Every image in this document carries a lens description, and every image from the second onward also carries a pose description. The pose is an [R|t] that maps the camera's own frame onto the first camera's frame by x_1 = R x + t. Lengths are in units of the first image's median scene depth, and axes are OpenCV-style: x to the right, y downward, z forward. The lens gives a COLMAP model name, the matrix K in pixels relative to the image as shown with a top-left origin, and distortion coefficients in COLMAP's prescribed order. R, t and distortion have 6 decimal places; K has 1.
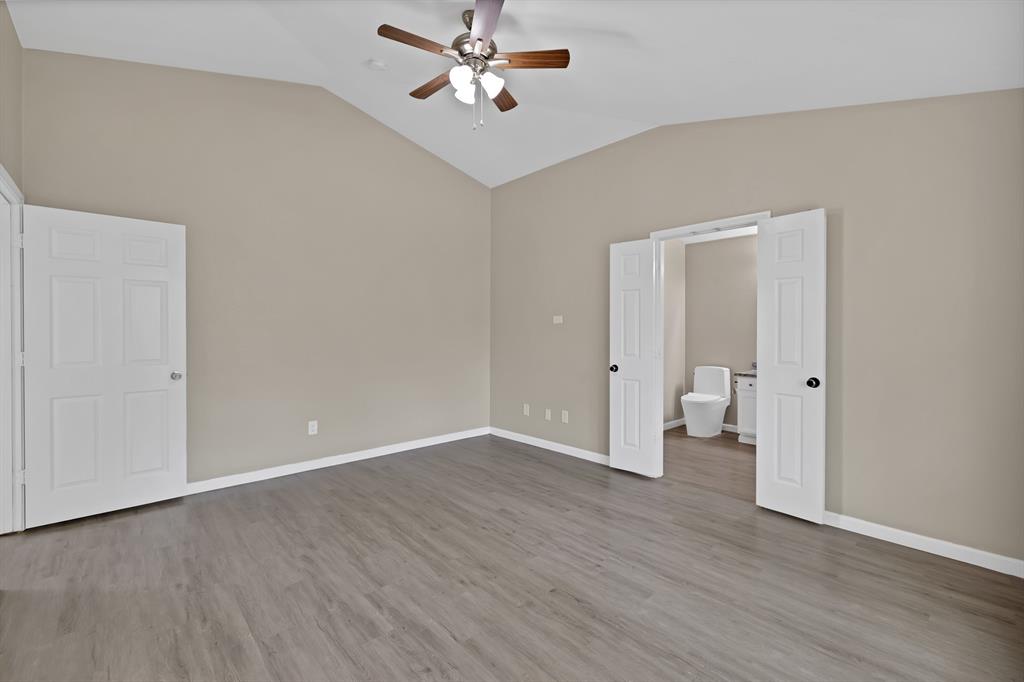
lens RADIAL K [[442.3, 0, 512.8], [0, 442.3, 331.6], [0, 0, 1]] dist [0.004452, 0.001125]
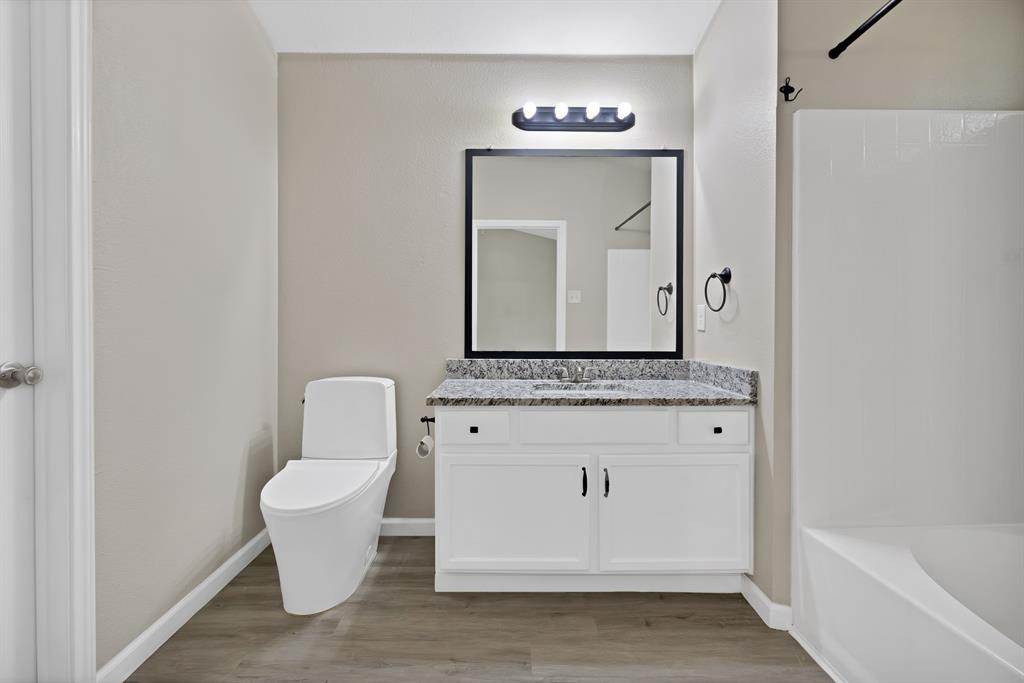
lens RADIAL K [[442.3, 0, 502.4], [0, 442.3, 327.4], [0, 0, 1]] dist [0.004452, 0.001125]
pose [[0.677235, -0.002244, 0.735763, 0.476355], [0.000755, 0.999997, 0.002355, 0.064867], [-0.735766, -0.001039, 0.677235, 1.194530]]
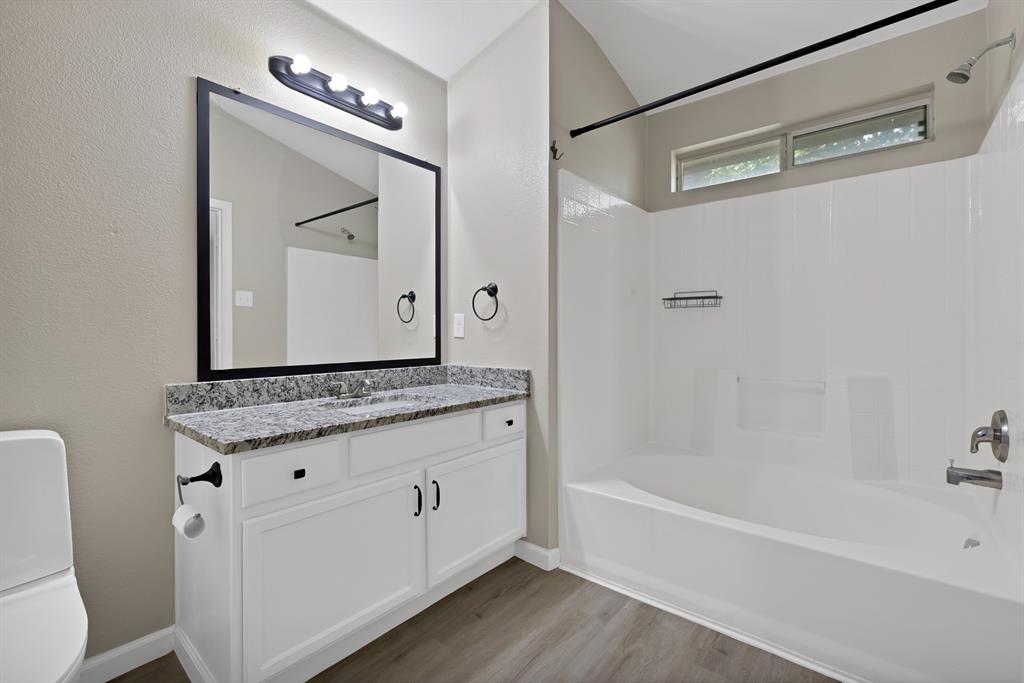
lens RADIAL K [[442.3, 0, 518.1], [0, 442.3, 336.5], [0, 0, 1]] dist [0.004452, 0.001125]
pose [[-0.125134, -0.007795, 0.992109, 0.426519], [0.004685, 0.999953, 0.008448, 0.064080], [-0.992129, 0.005705, -0.125092, 1.440137]]
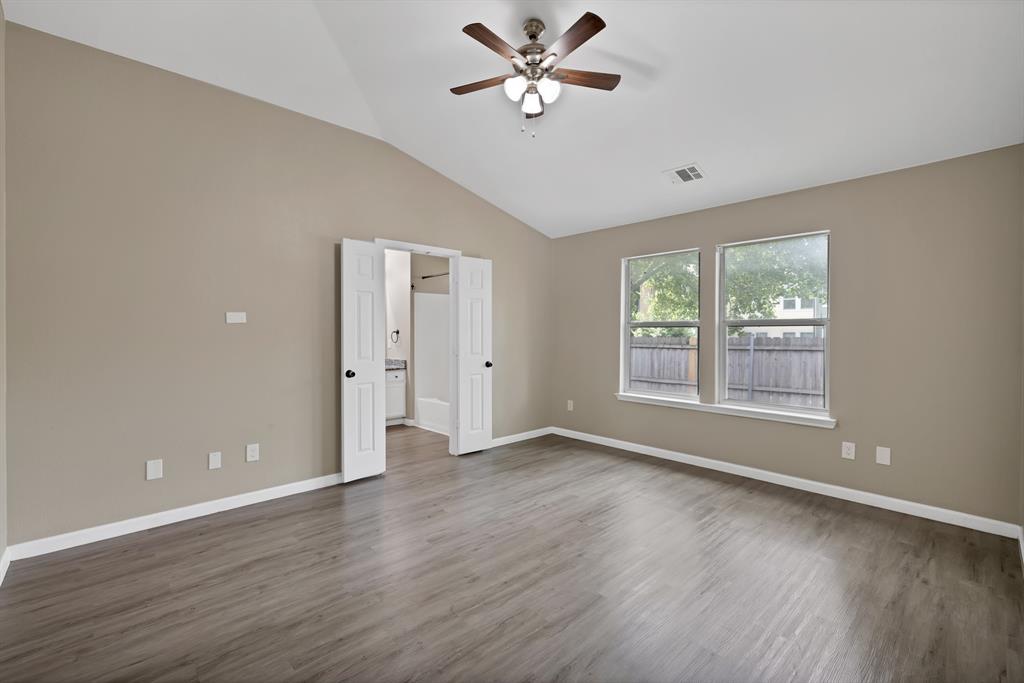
lens RADIAL K [[442.3, 0, 514.5], [0, 442.3, 337.0], [0, 0, 1]] dist [0.004452, 0.001125]
pose [[-0.019833, -0.012247, 0.999728, -0.920954], [-0.000225, 0.999925, 0.012244, -0.007666], [-0.999803, 0.000018, -0.019834, 0.882813]]
